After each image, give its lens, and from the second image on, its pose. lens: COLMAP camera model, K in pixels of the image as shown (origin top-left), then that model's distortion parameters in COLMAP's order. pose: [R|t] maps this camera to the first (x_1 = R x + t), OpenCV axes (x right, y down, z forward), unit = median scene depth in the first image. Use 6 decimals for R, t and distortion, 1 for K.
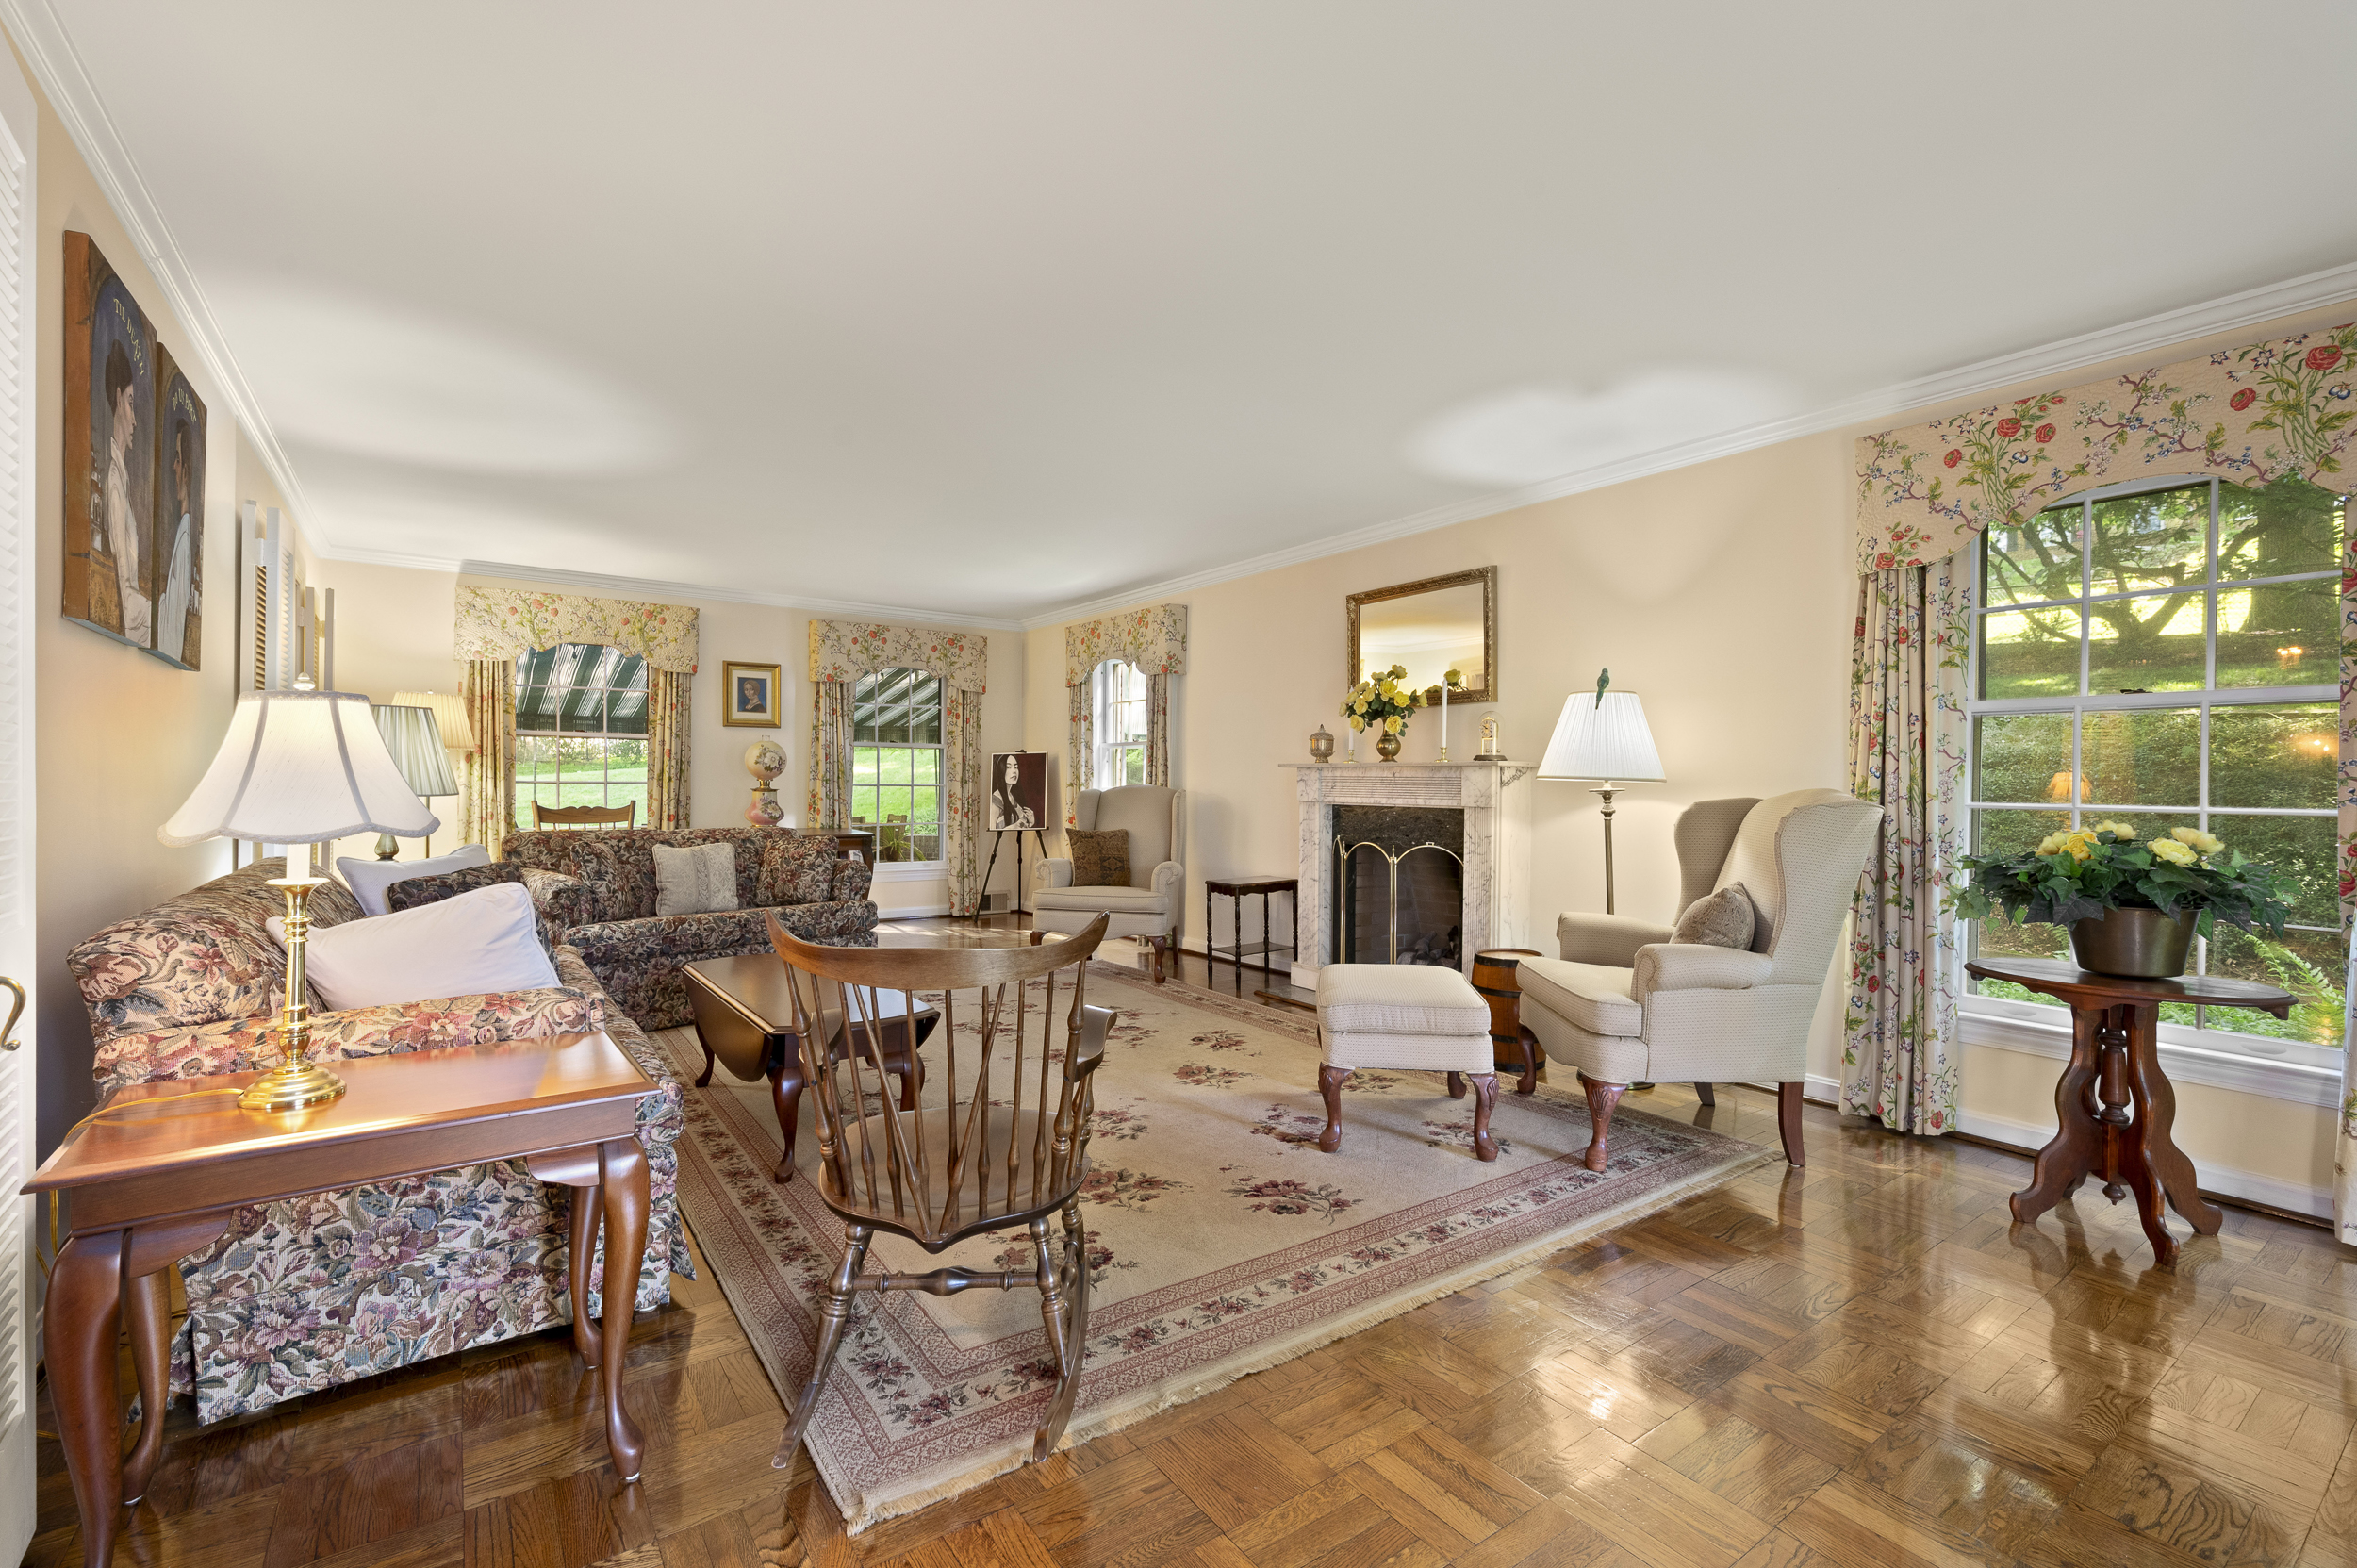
lens RADIAL K [[1031.0, 0, 1181.7], [0, 1031.0, 789.7], [0, 0, 1]] dist [-0.001593, -0.000658]
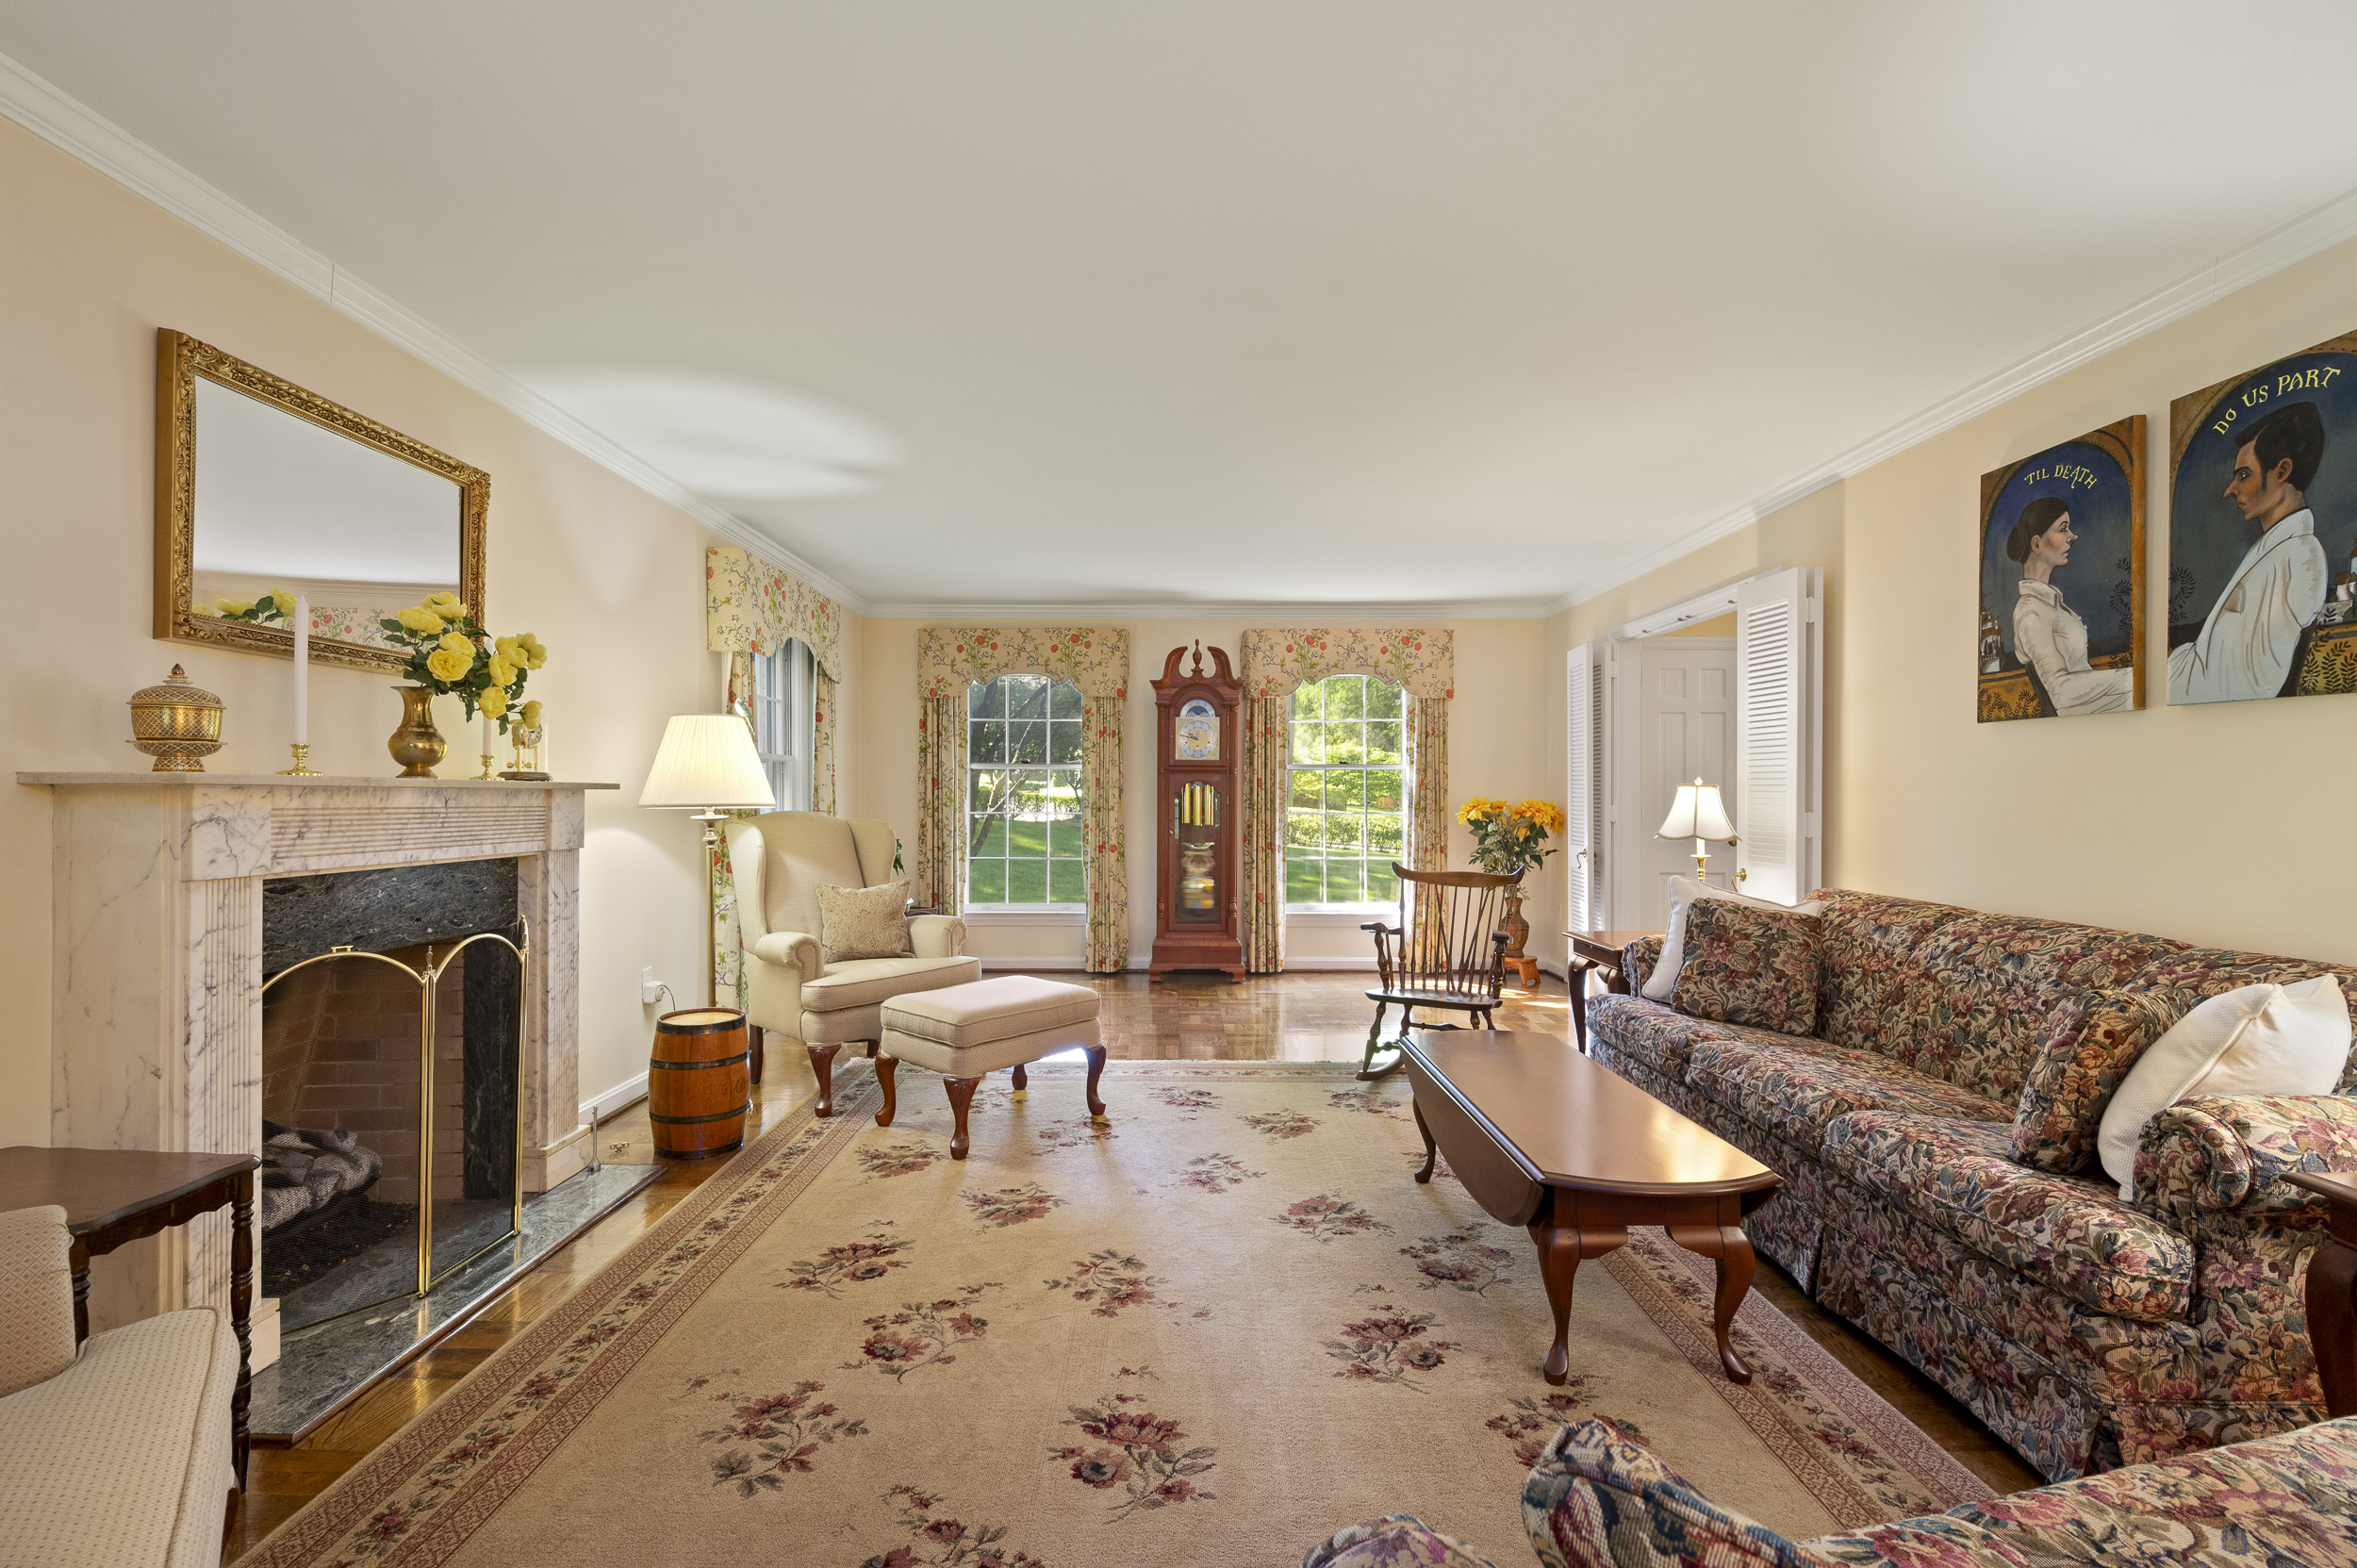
lens RADIAL K [[1031.0, 0, 1181.7], [0, 1031.0, 789.7], [0, 0, 1]] dist [-0.001593, -0.000658]
pose [[-0.817798, -0.006049, 0.575474, -0.439420], [-0.004273, 0.999981, 0.004439, -0.027815], [-0.575490, 0.001171, -0.817808, 1.331666]]
